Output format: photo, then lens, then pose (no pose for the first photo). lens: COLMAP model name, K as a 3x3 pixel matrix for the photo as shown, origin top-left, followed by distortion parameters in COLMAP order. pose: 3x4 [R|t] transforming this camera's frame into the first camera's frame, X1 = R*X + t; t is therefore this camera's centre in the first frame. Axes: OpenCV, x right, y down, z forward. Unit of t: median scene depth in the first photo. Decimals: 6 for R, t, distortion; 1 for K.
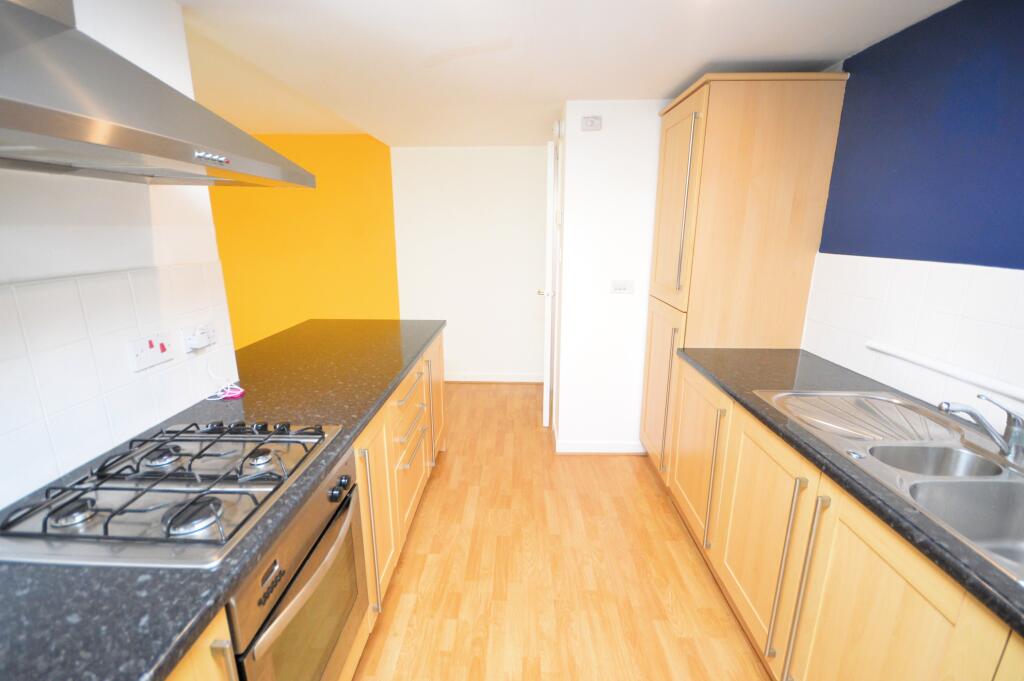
lens RADIAL K [[457.2, 0, 508.0], [0, 457.2, 342.9], [0, 0, 1]] dist [0.000299, 0.000017]
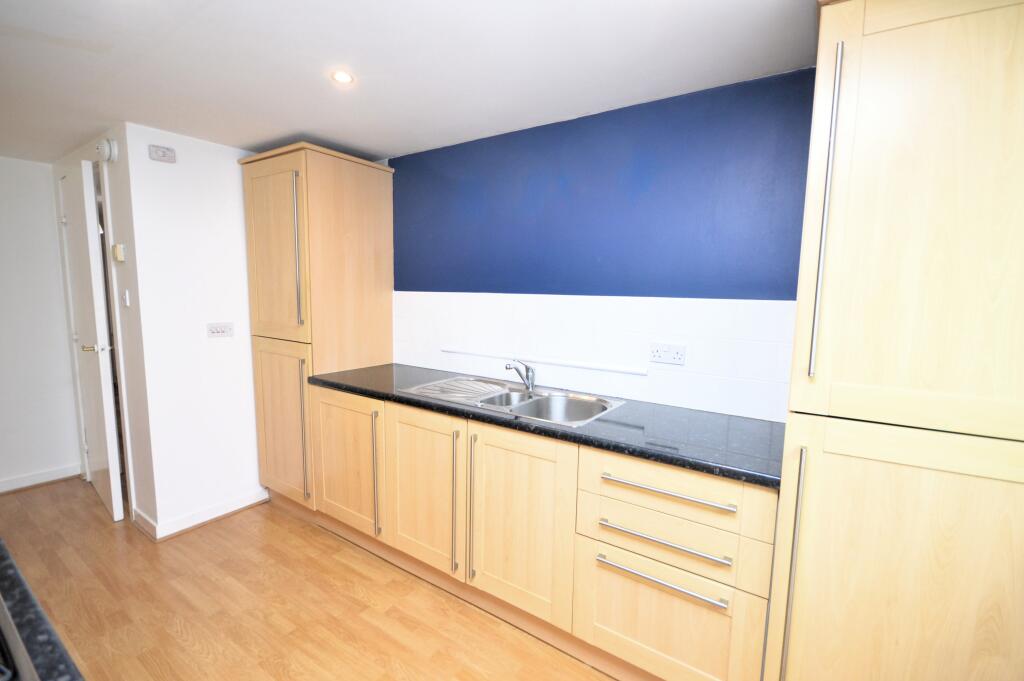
lens RADIAL K [[457.2, 0, 508.0], [0, 457.2, 342.9], [0, 0, 1]] dist [0.000299, 0.000017]
pose [[0.546027, -0.086965, 0.833241, -0.270356], [0.188069, 0.981937, -0.020758, 0.044790], [-0.816385, 0.168041, 0.552520, -0.005600]]
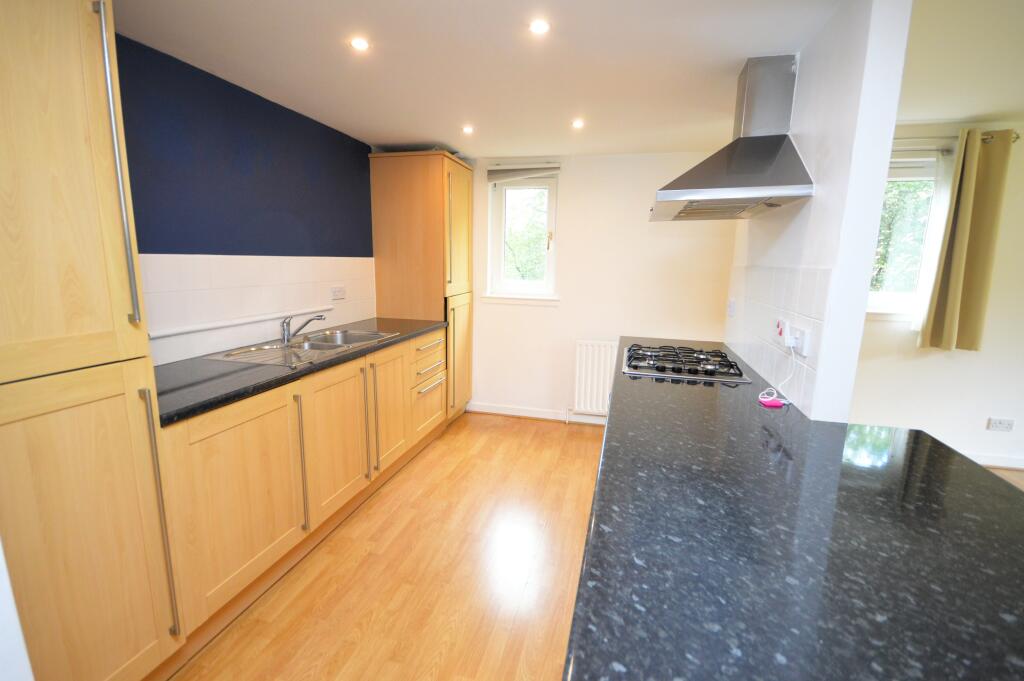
lens RADIAL K [[457.2, 0, 508.0], [0, 457.2, 342.9], [0, 0, 1]] dist [0.000299, 0.000017]
pose [[-0.973161, -0.050237, 0.224576, -0.196806], [0.047354, 0.911282, 0.409050, -0.294420], [-0.225201, 0.408706, -0.884445, 1.380300]]
